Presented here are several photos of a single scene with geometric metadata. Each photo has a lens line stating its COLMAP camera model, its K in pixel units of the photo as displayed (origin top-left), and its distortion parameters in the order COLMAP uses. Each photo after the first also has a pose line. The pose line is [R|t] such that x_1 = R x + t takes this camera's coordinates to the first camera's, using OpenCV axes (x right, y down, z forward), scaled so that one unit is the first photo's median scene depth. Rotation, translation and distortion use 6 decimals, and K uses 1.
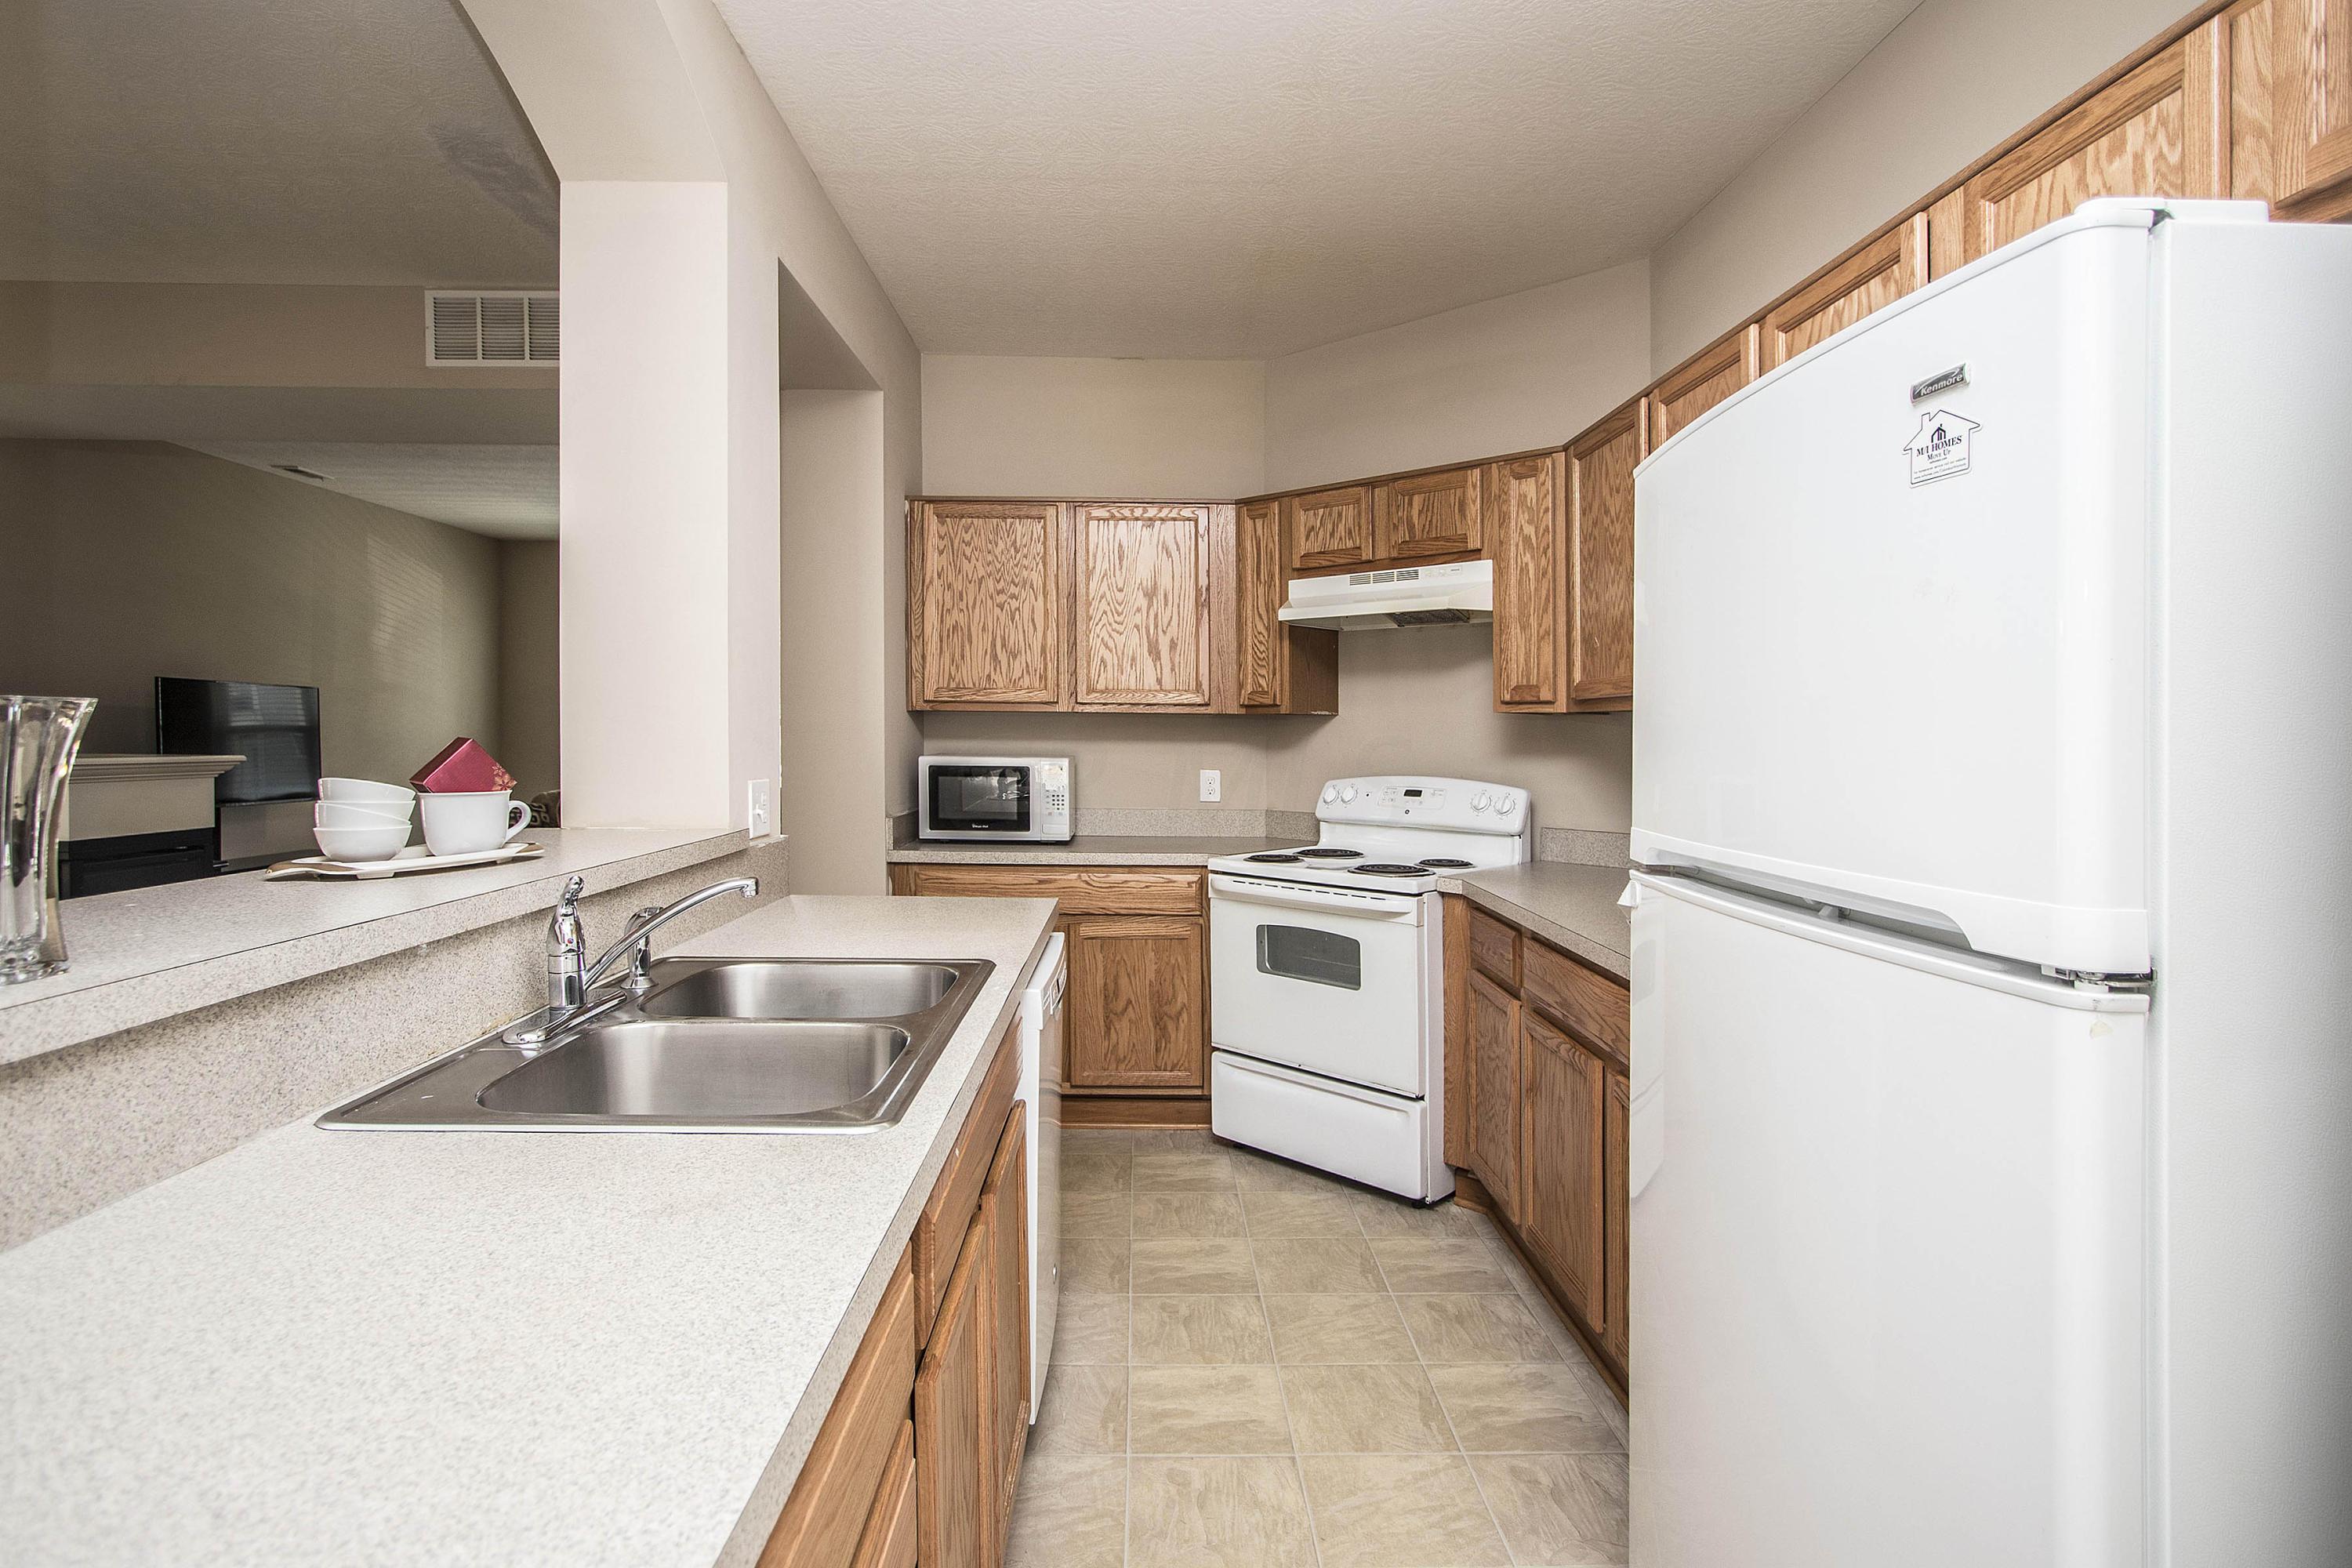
lens RADIAL K [[1191.7, 0, 1105.9], [0, 1191.7, 737.8], [0, 0, 1]] dist [0.036719, -0.003196]
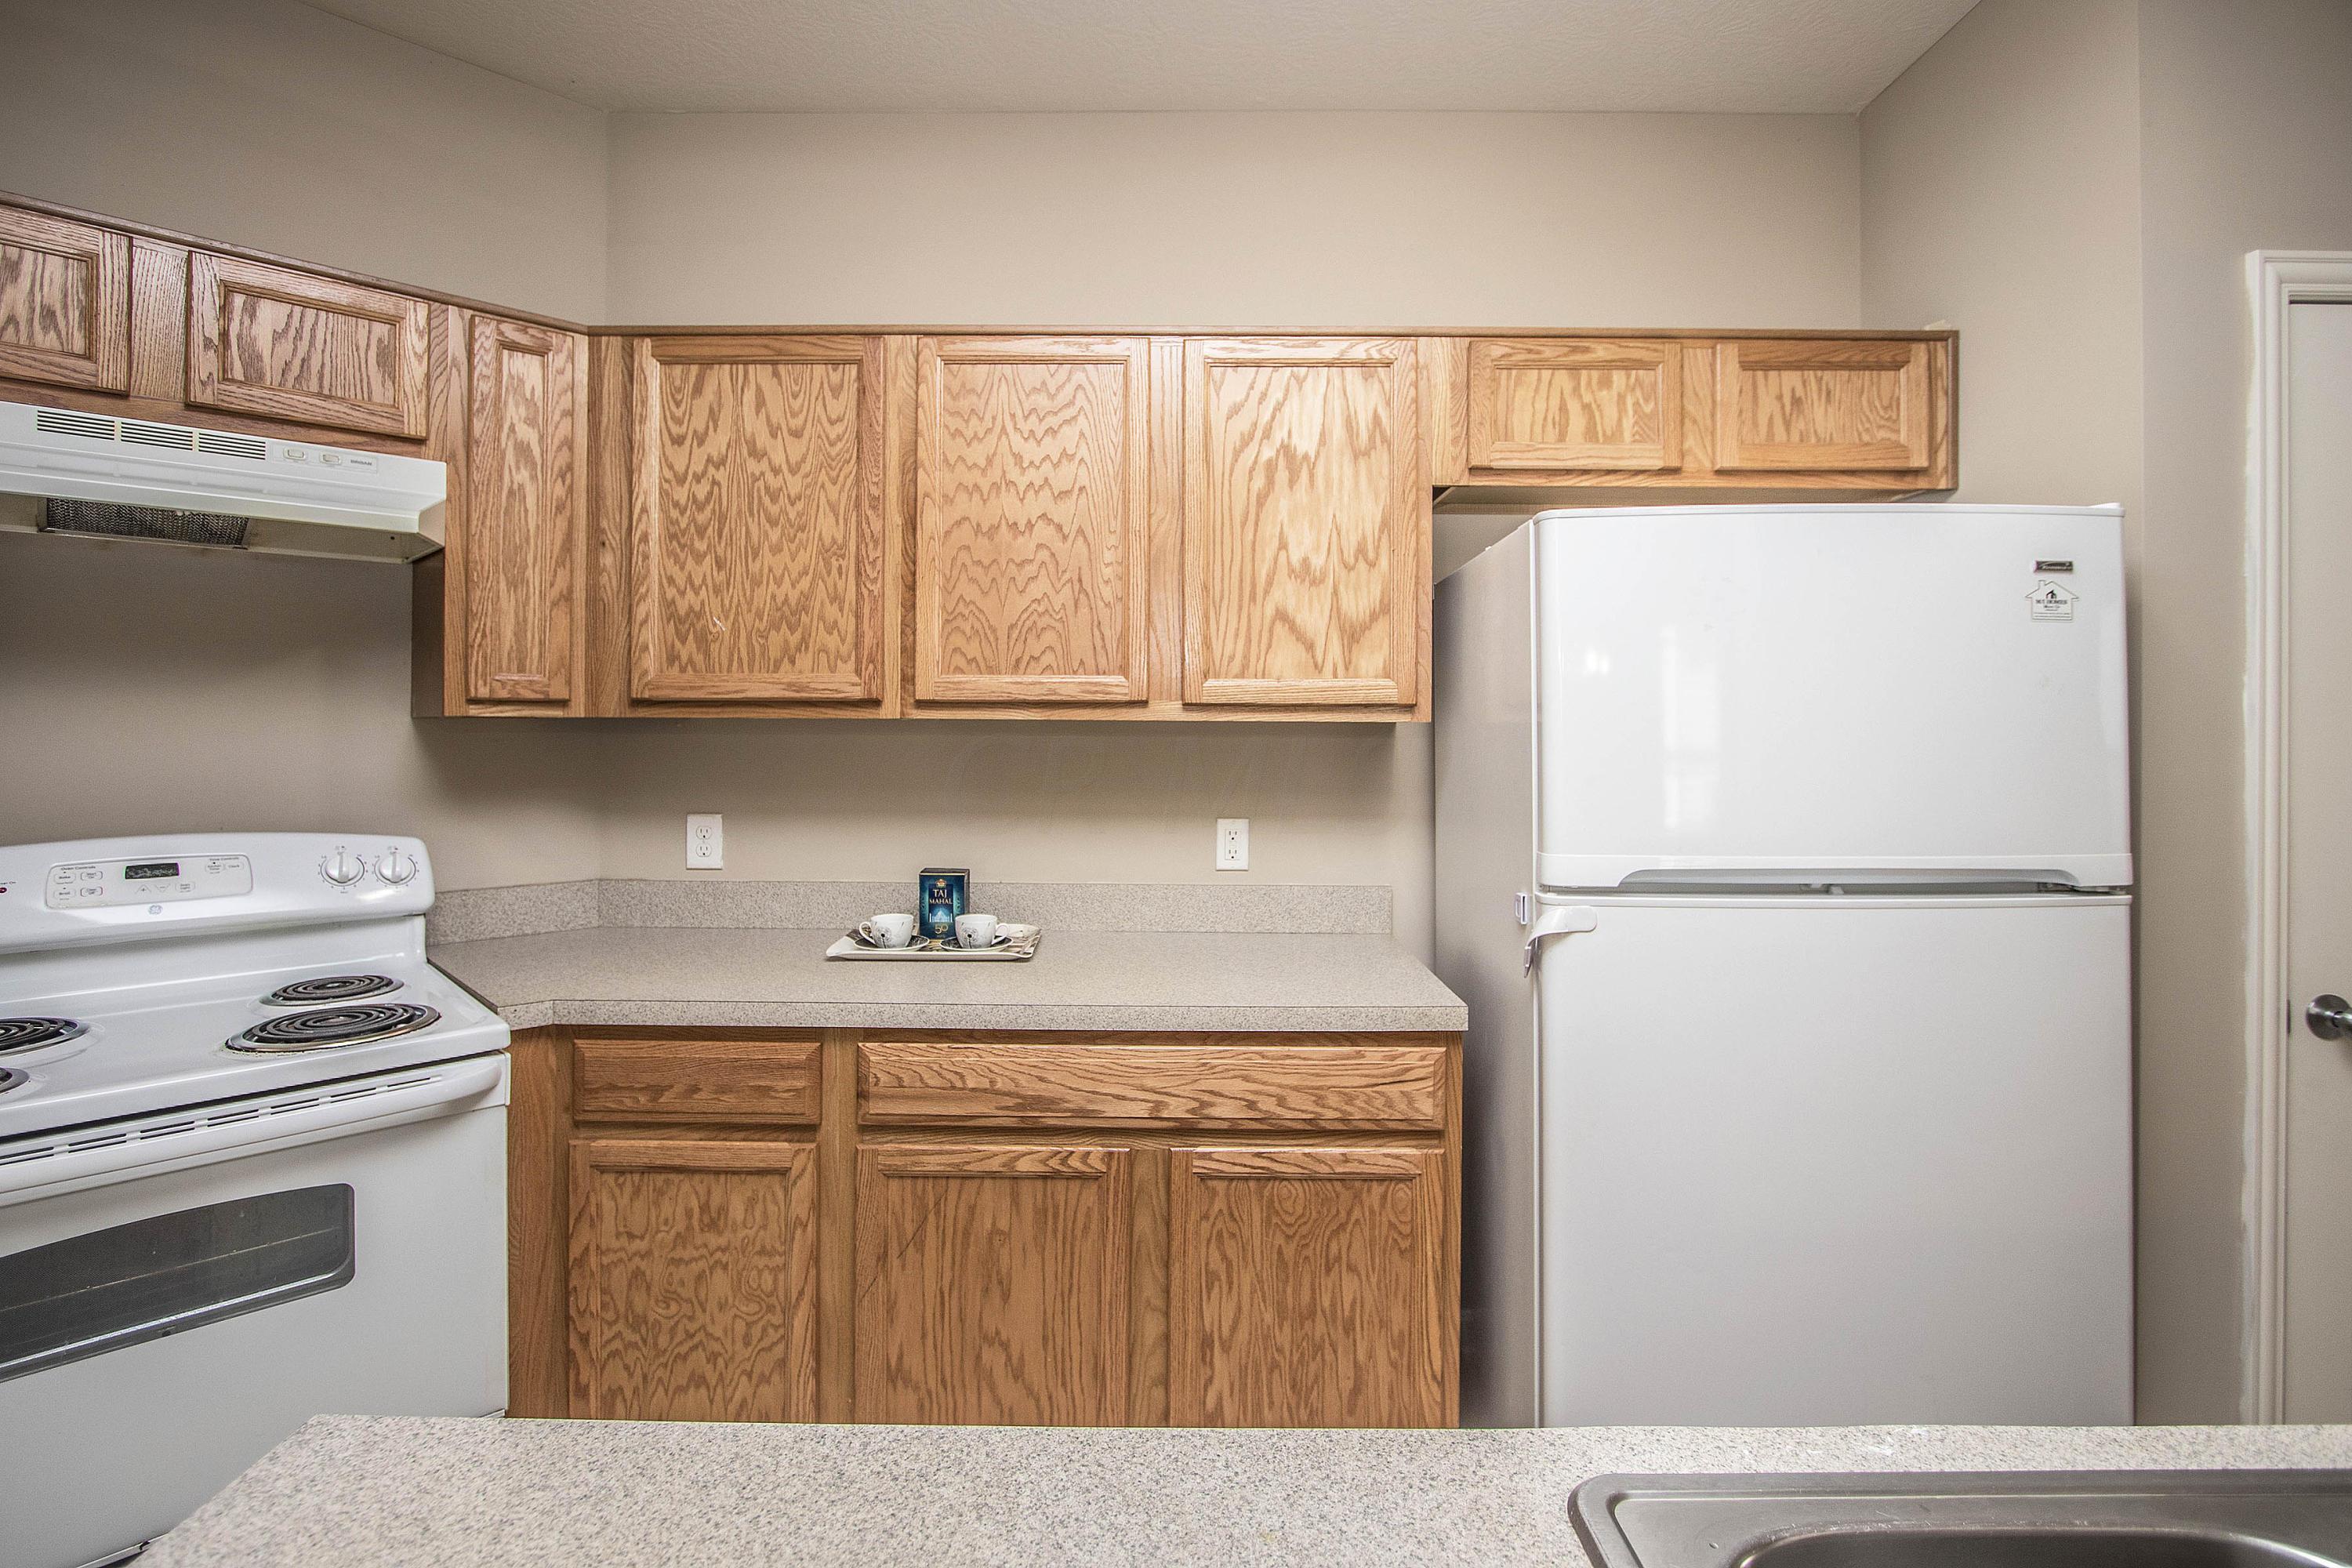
lens RADIAL K [[1053.4, 0, 1232.9], [0, 1053.4, 714.8], [0, 0, 1]] dist [-0.011170, 0.000054]
pose [[-0.018540, -0.016190, 0.999697, -0.298598], [0.001257, 0.999868, 0.016216, -0.040620], [-0.999827, 0.001557, -0.018518, 0.840506]]
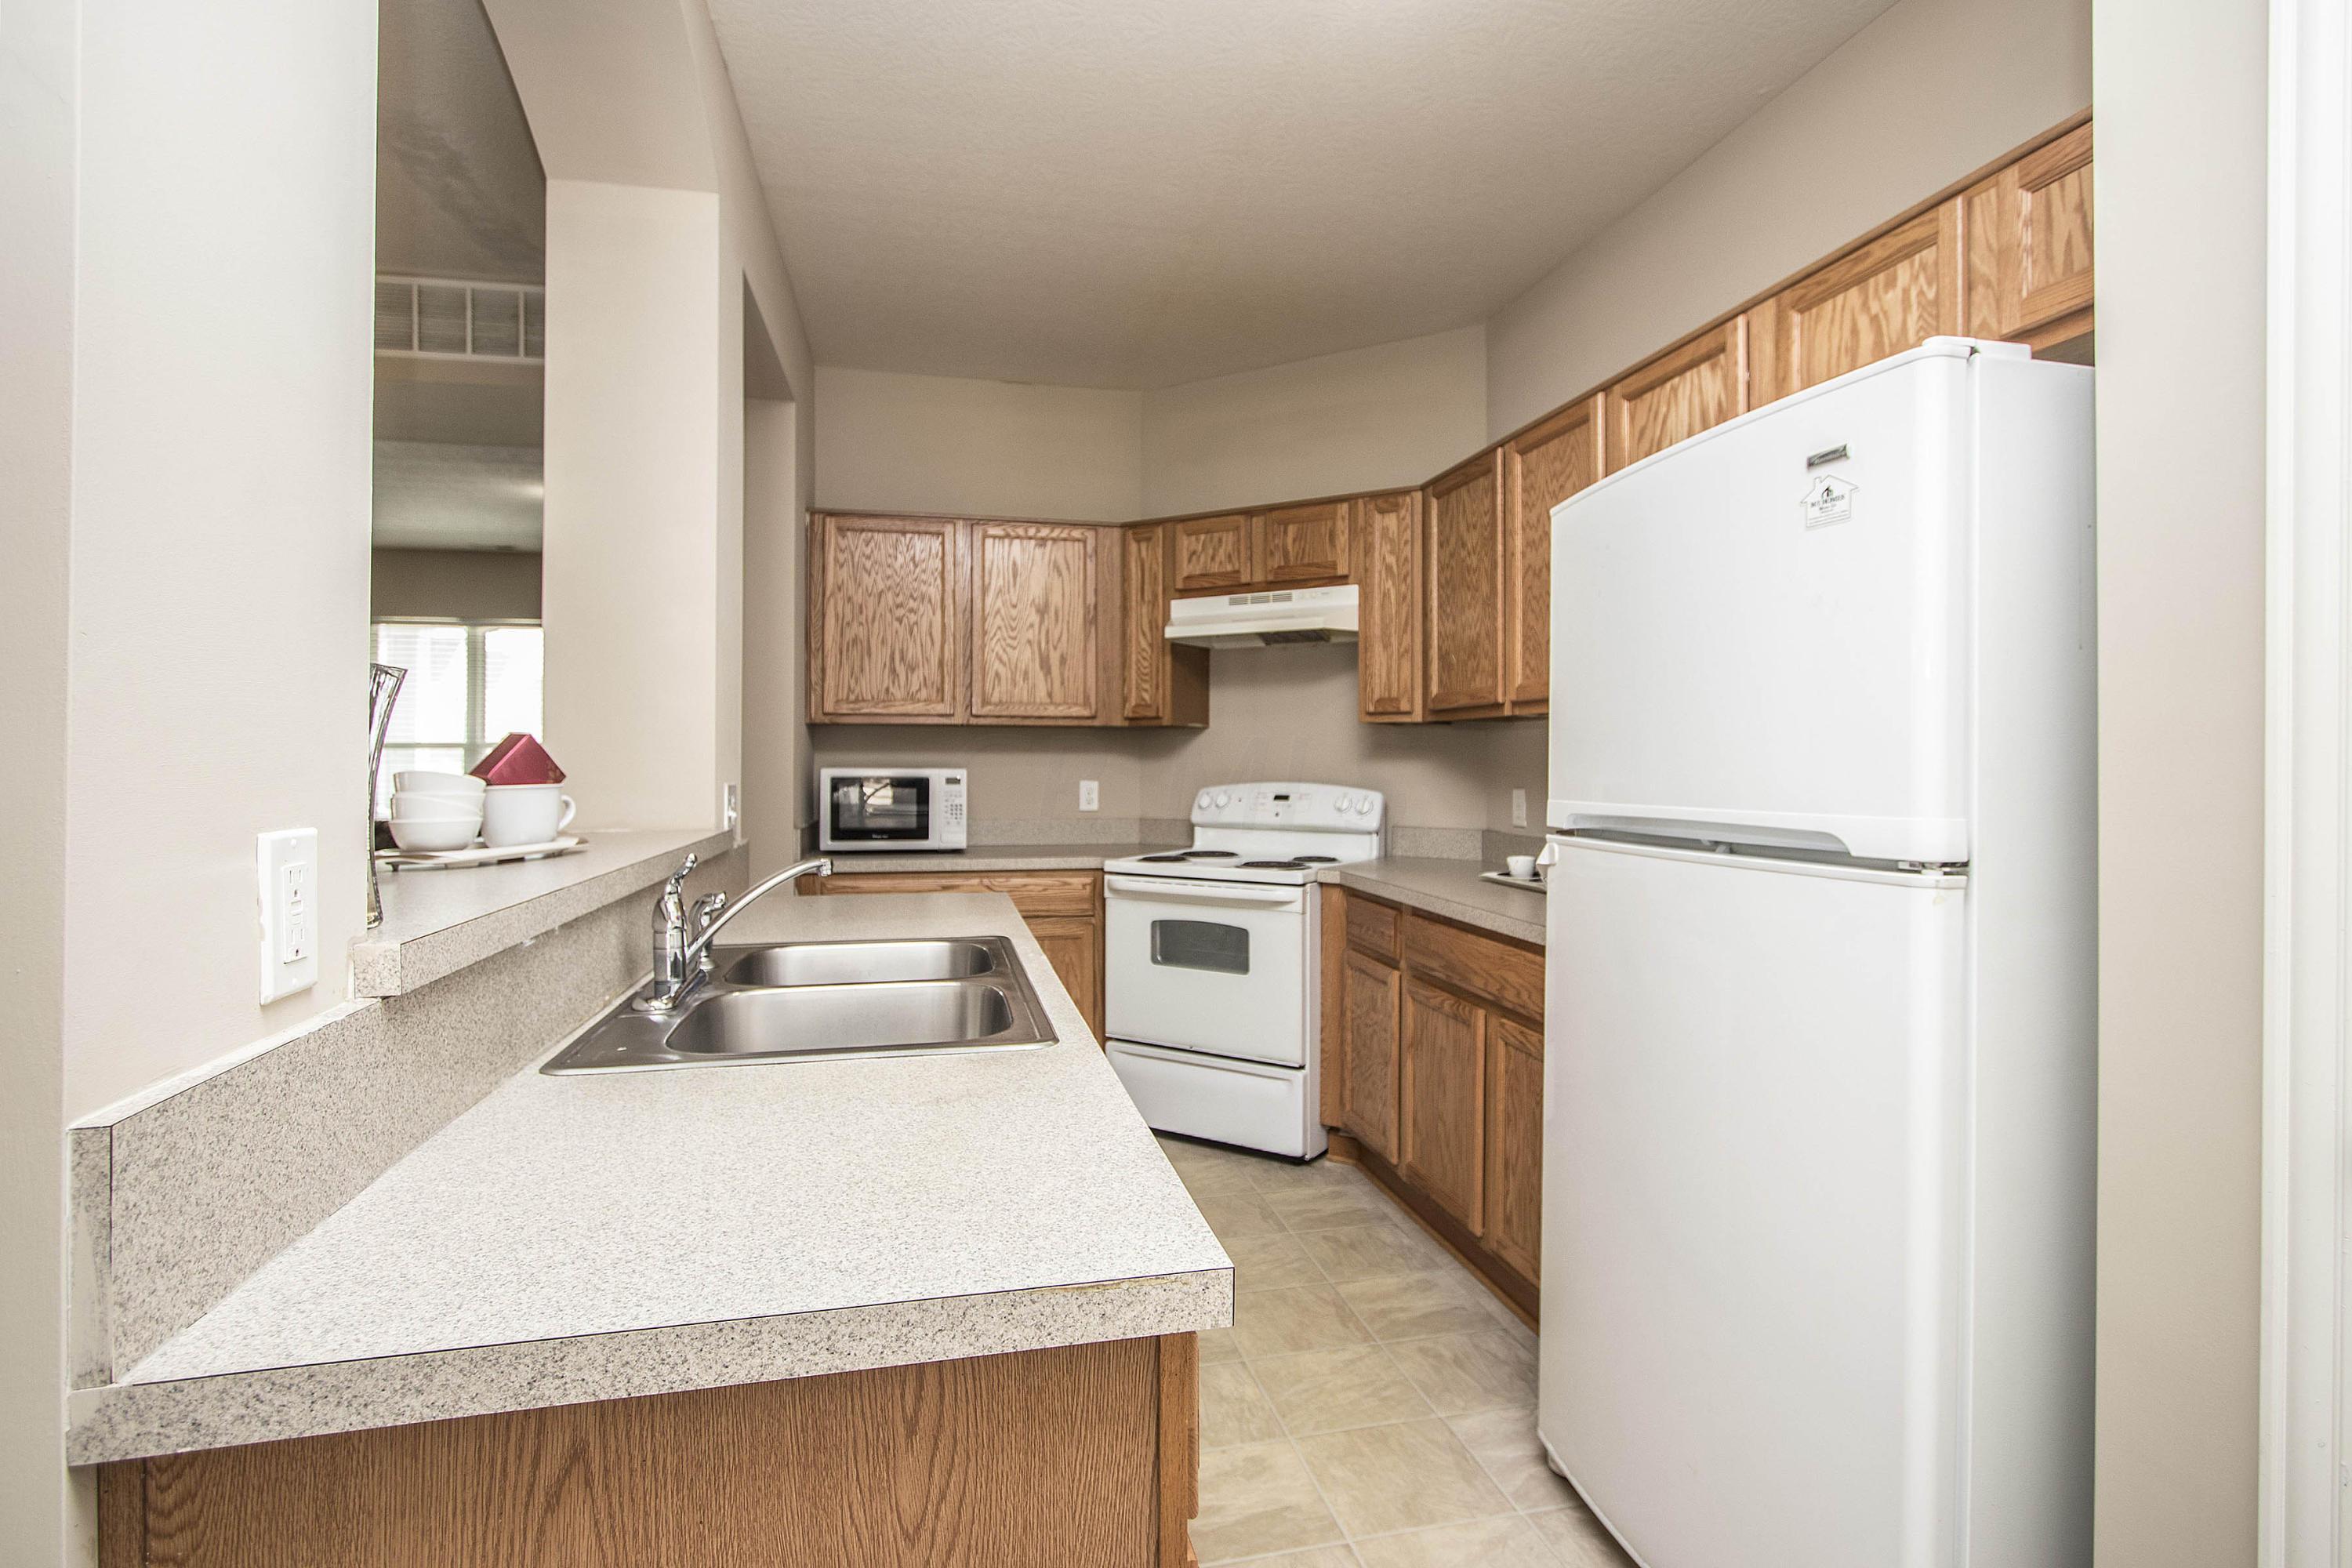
lens RADIAL K [[1191.7, 0, 1166.2], [0, 1191.7, 796.1], [0, 0, 1]] dist [0.036719, -0.003196]
pose [[0.975025, -0.017608, 0.221396, -0.142460], [0.011437, 0.999510, 0.029122, 0.019245], [-0.221800, -0.025863, 0.974749, -0.075360]]
